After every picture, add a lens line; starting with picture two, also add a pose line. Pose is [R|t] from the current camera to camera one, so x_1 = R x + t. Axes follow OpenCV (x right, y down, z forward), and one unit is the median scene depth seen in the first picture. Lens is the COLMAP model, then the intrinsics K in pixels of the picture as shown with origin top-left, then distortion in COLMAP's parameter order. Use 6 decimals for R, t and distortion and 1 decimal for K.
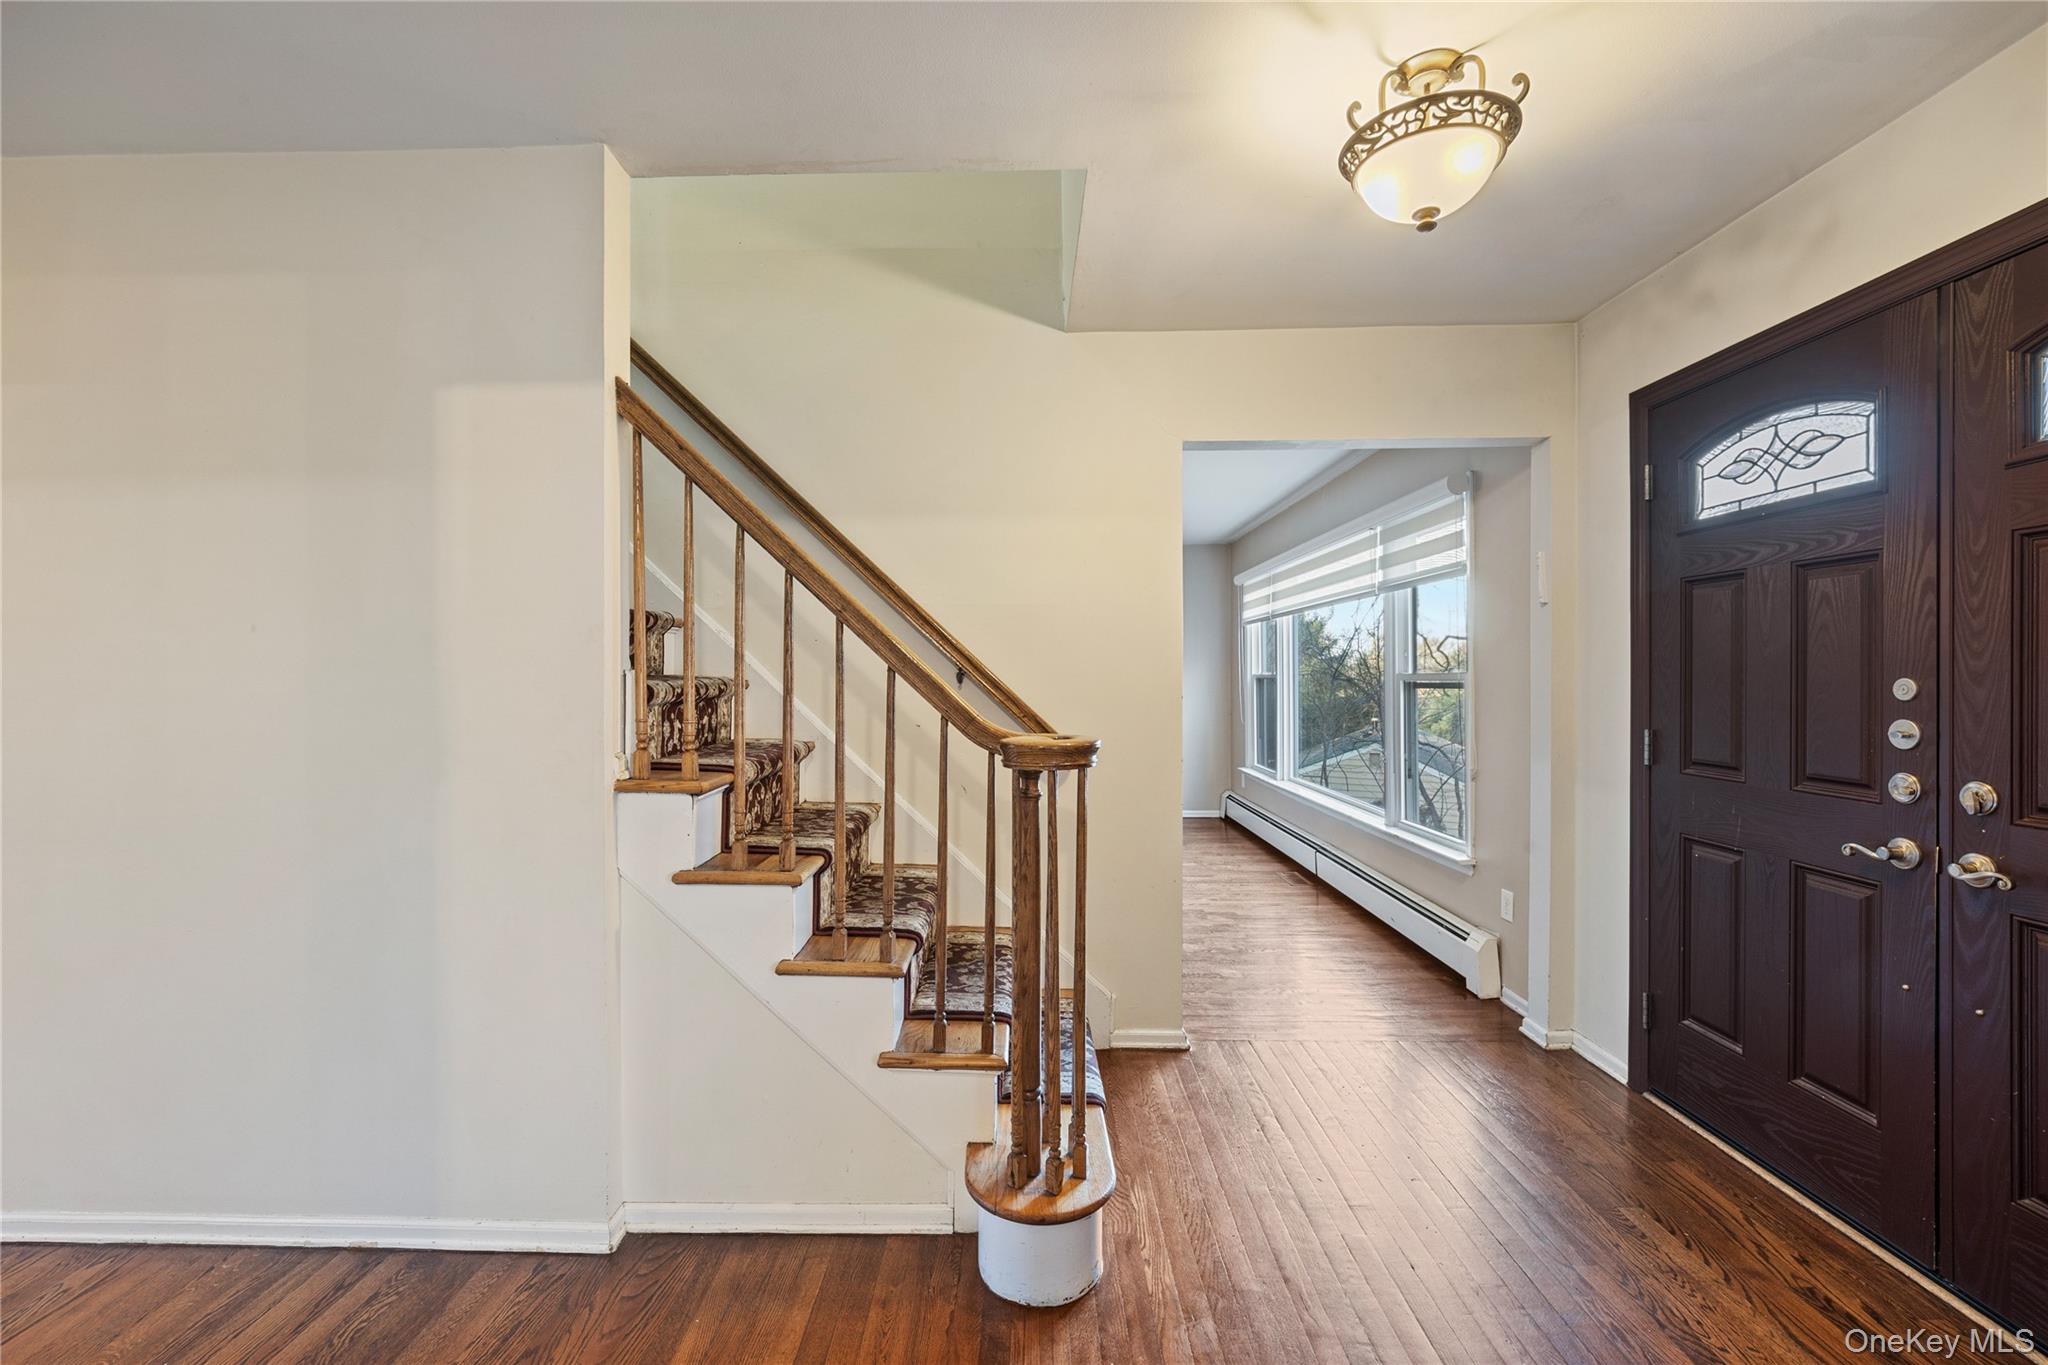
lens RADIAL K [[853.8, 0, 989.9], [0, 853.8, 676.3], [0, 0, 1]] dist [-0.002800, -0.000168]
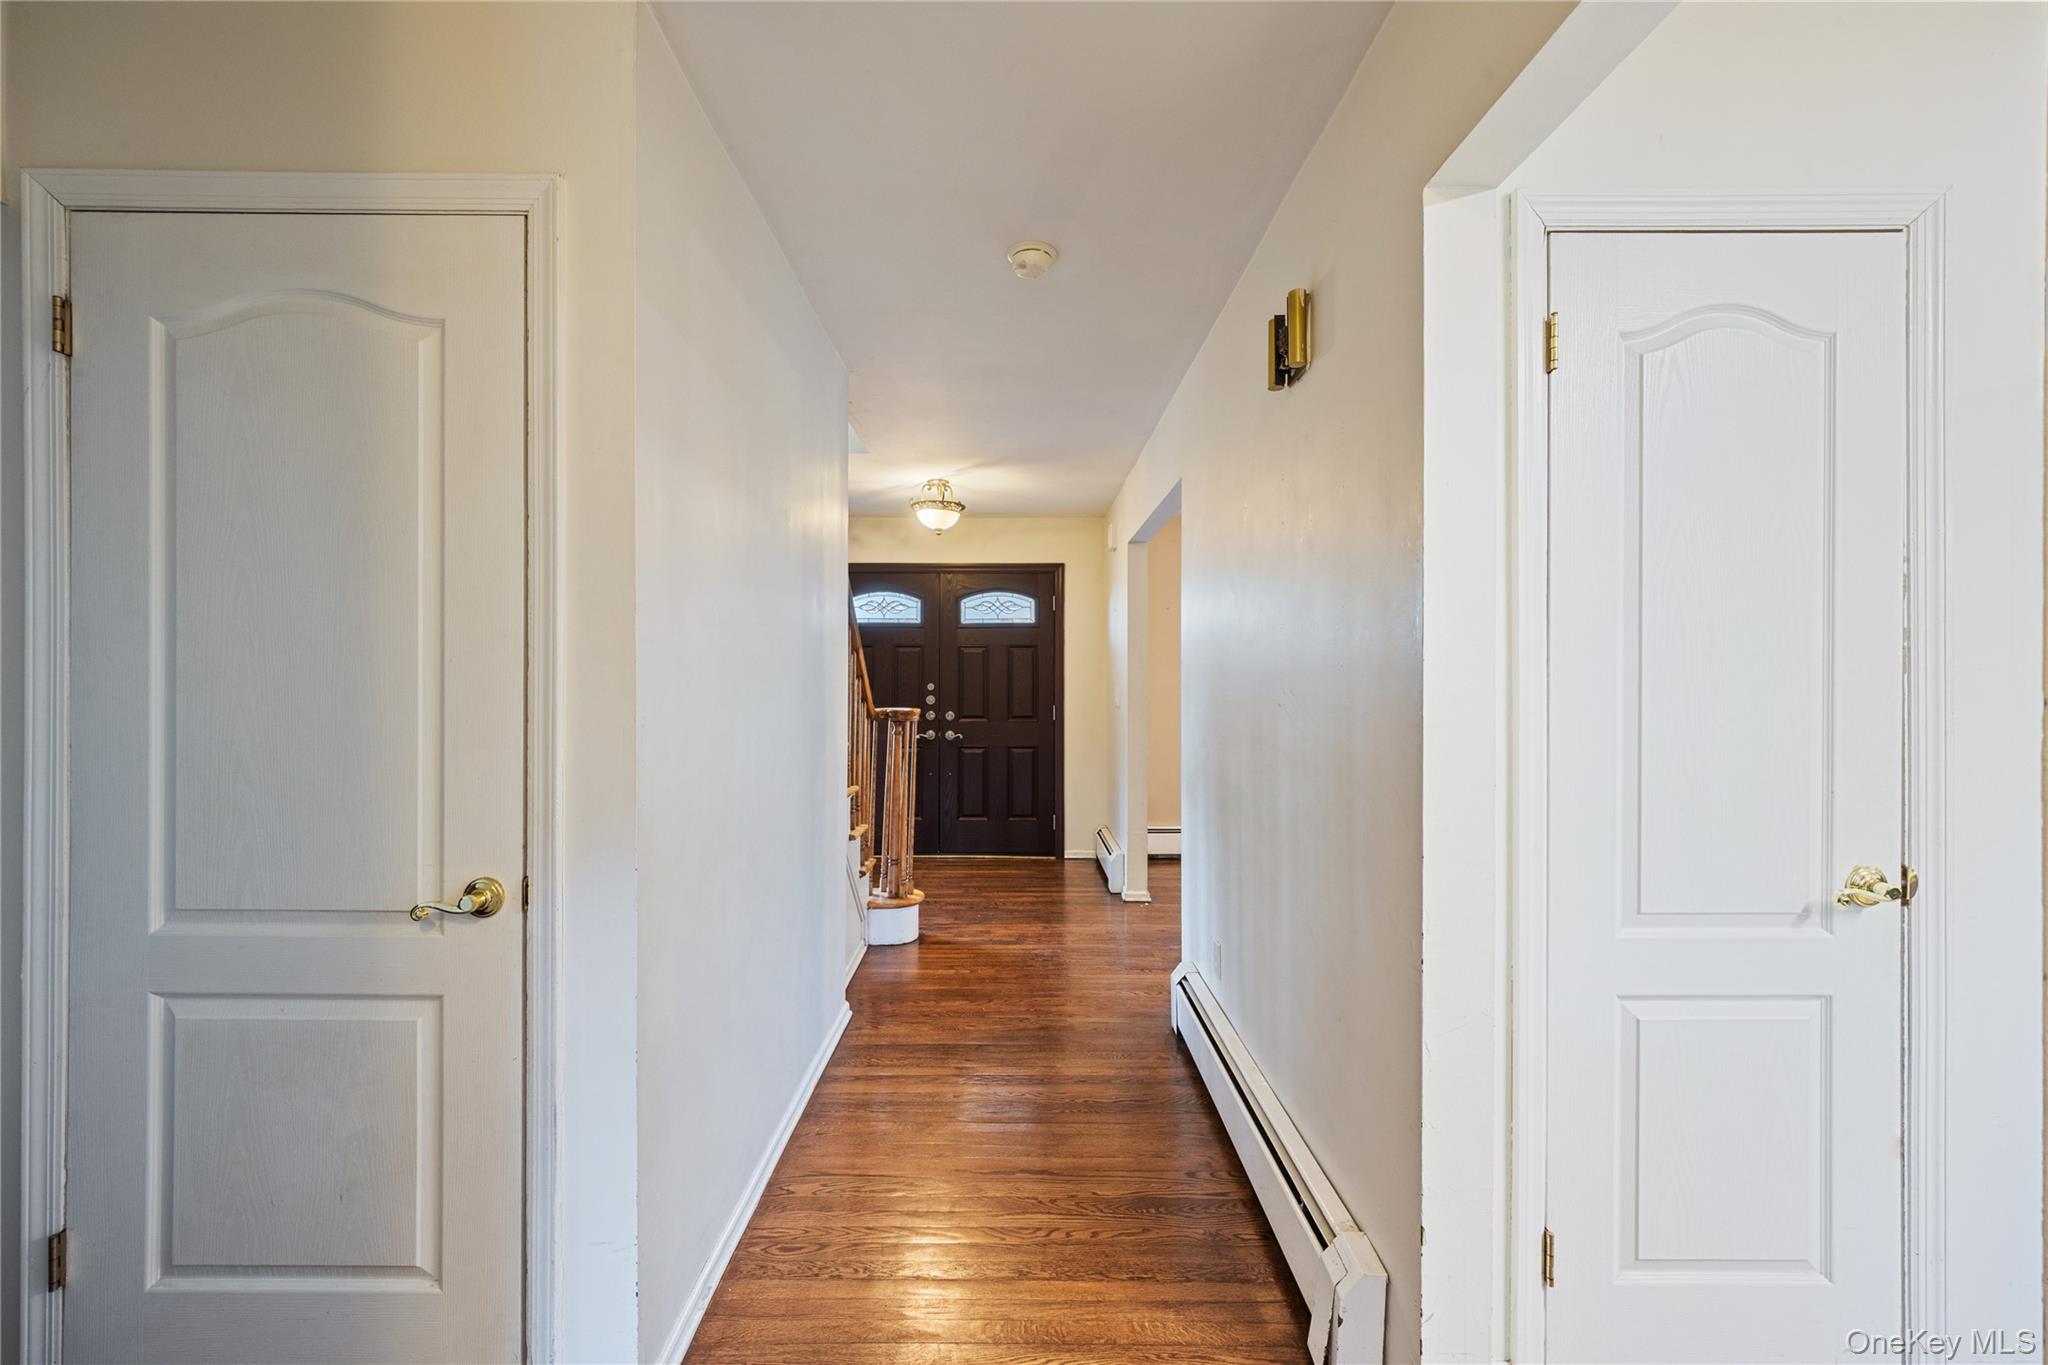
lens RADIAL K [[829.6, 0, 1022.0], [0, 829.6, 694.5], [0, 0, 1]] dist [-0.007465, -0.001729]
pose [[-0.037468, -0.013904, 0.999201, -2.214699], [-0.003081, 0.999900, 0.013798, -0.000849], [-0.999293, -0.002561, -0.037508, 0.741574]]
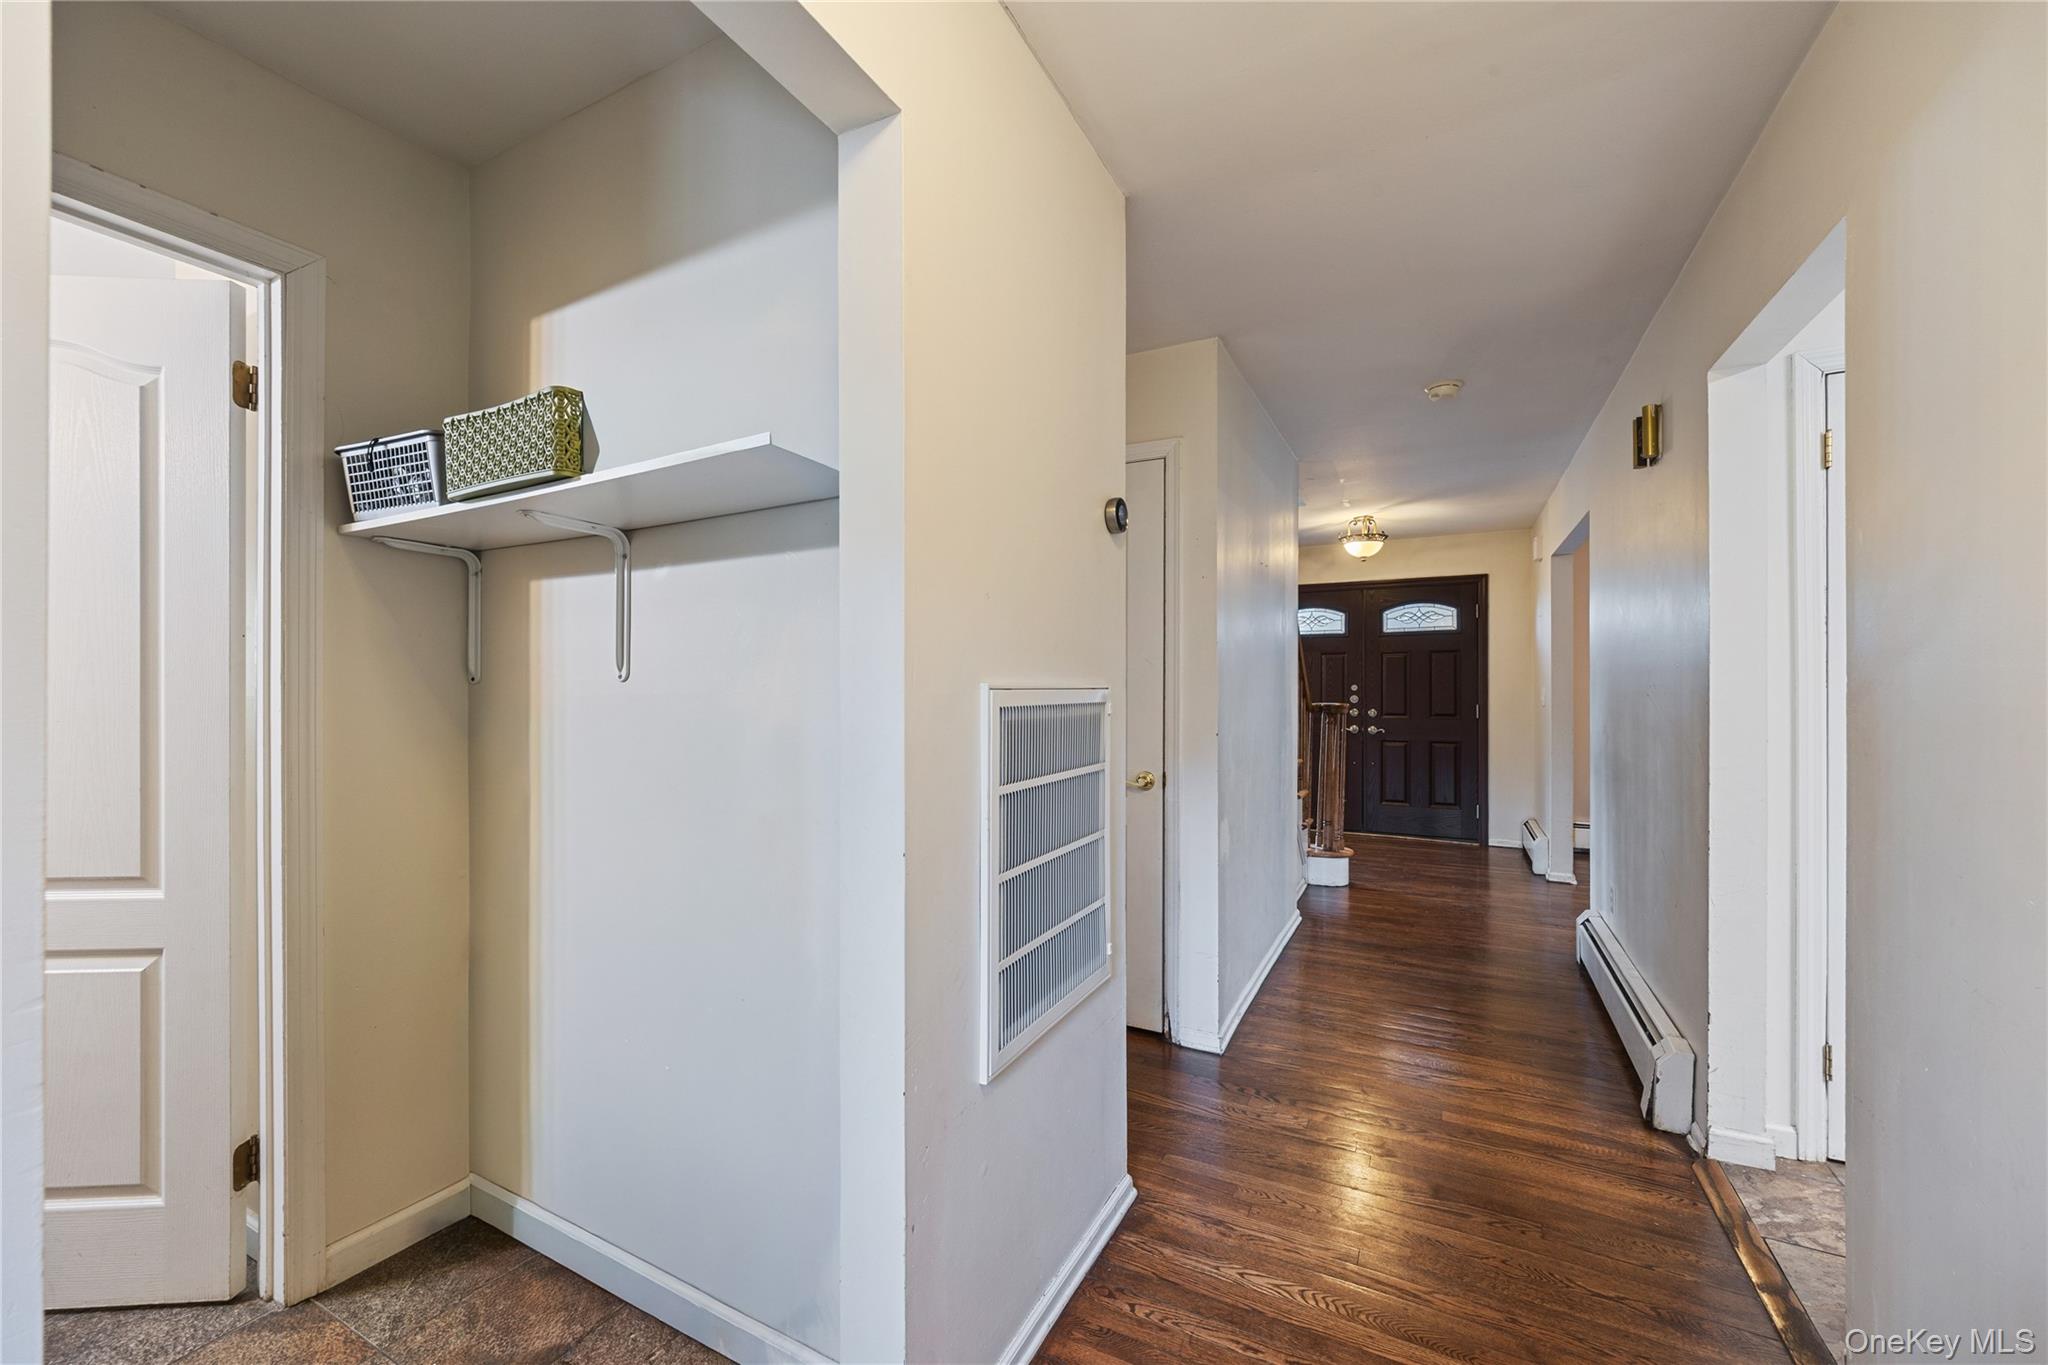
lens RADIAL K [[829.6, 0, 990.2], [0, 829.6, 684.5], [0, 0, 1]] dist [-0.007465, -0.001729]
pose [[0.454397, 0.003783, 0.890791, -3.061485], [-0.002001, 0.999993, -0.003226, 0.015861], [-0.890797, -0.000316, 0.454402, 0.741245]]
